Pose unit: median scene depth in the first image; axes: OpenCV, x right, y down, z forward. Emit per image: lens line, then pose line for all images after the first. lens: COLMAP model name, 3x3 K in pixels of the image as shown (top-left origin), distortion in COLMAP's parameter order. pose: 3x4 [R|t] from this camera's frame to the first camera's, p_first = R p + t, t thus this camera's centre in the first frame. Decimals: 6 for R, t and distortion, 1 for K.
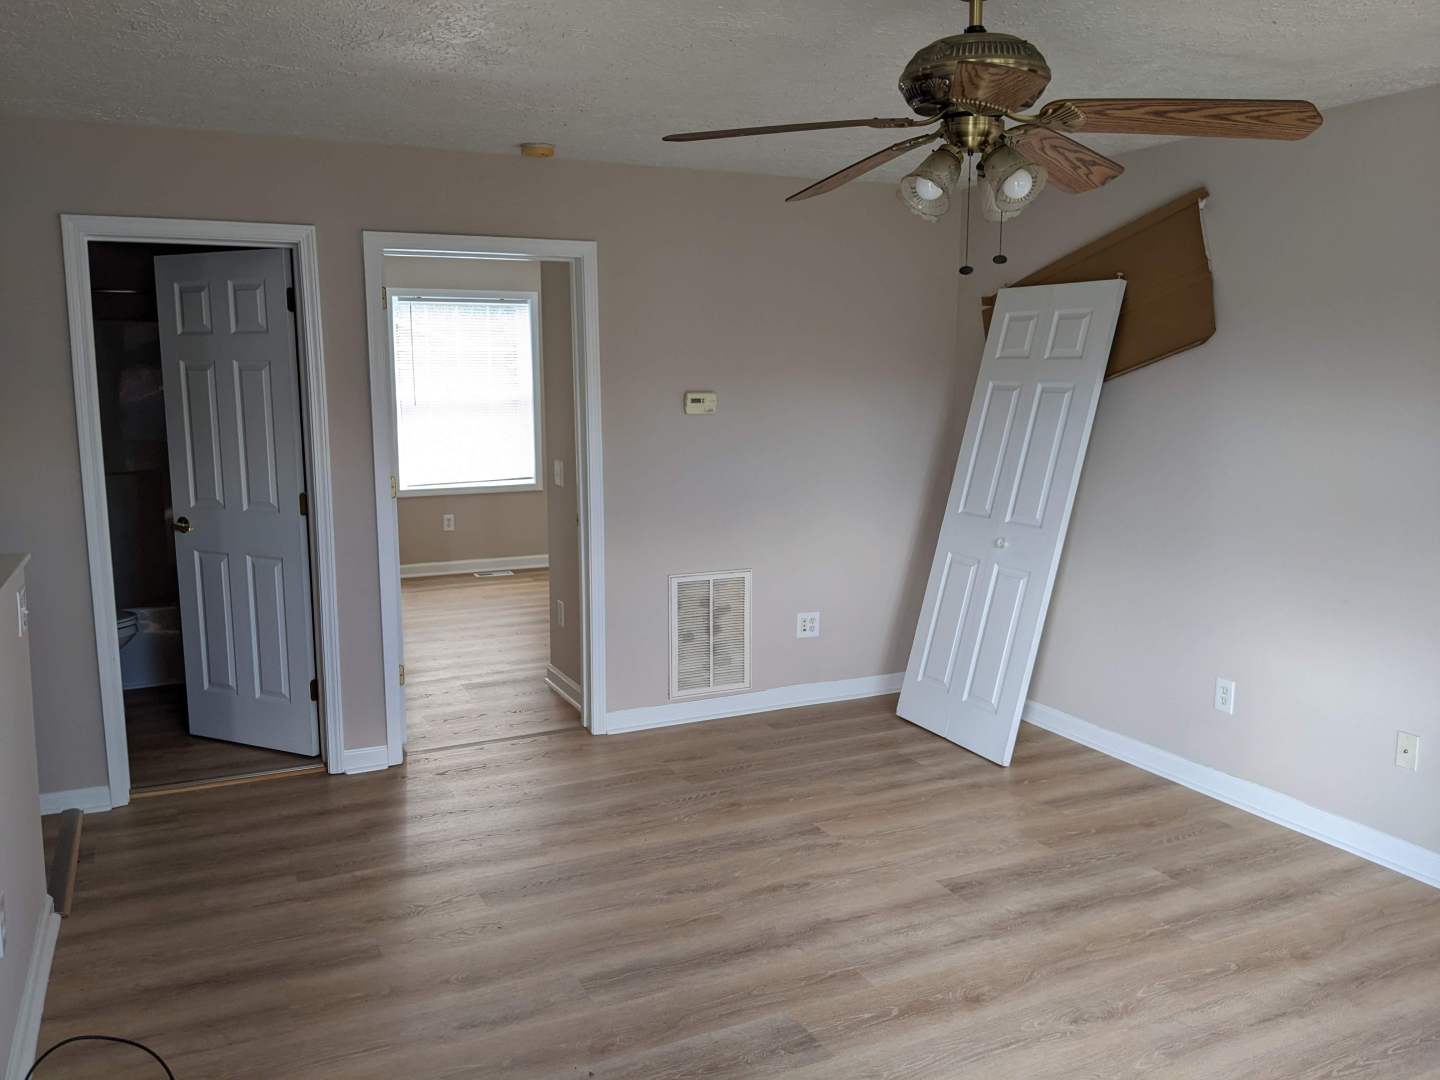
lens RADIAL K [[1148.2, 0, 716.2], [0, 1148.2, 546.8], [0, 0, 1]] dist [0.052964, -0.139305]
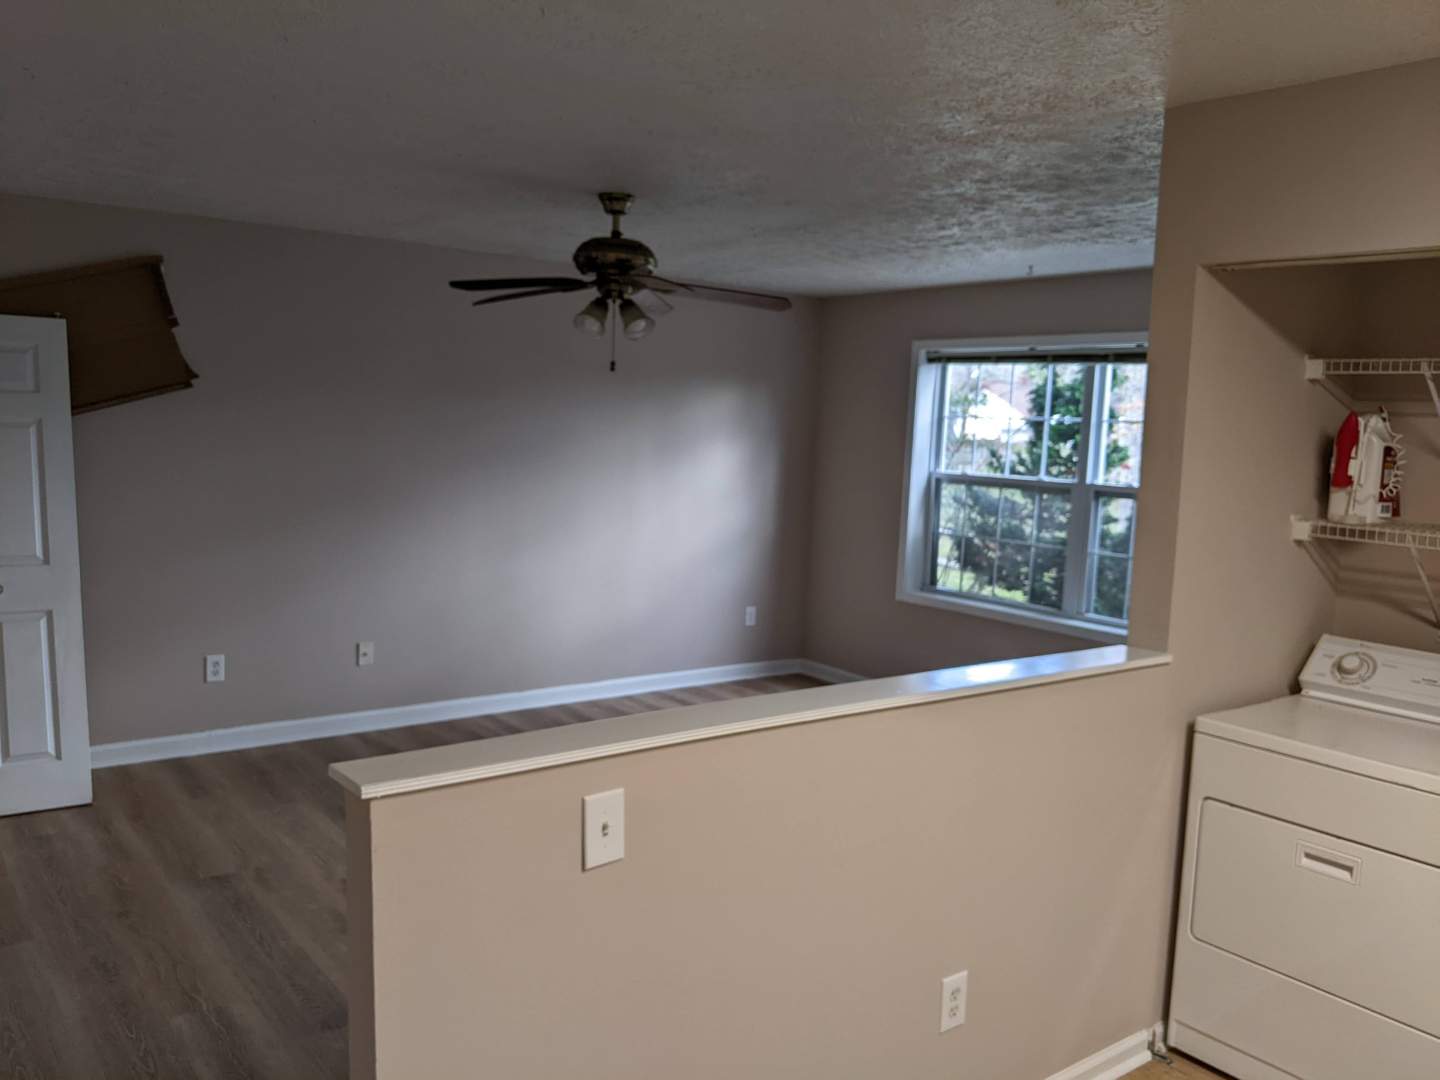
lens RADIAL K [[1148.2, 0, 716.2], [0, 1148.2, 546.8], [0, 0, 1]] dist [0.052964, -0.139305]
pose [[-0.205903, -0.113549, 0.971962, -0.870410], [0.107212, 0.984648, 0.137743, -0.115151], [-0.972682, 0.132568, -0.190568, 0.692689]]
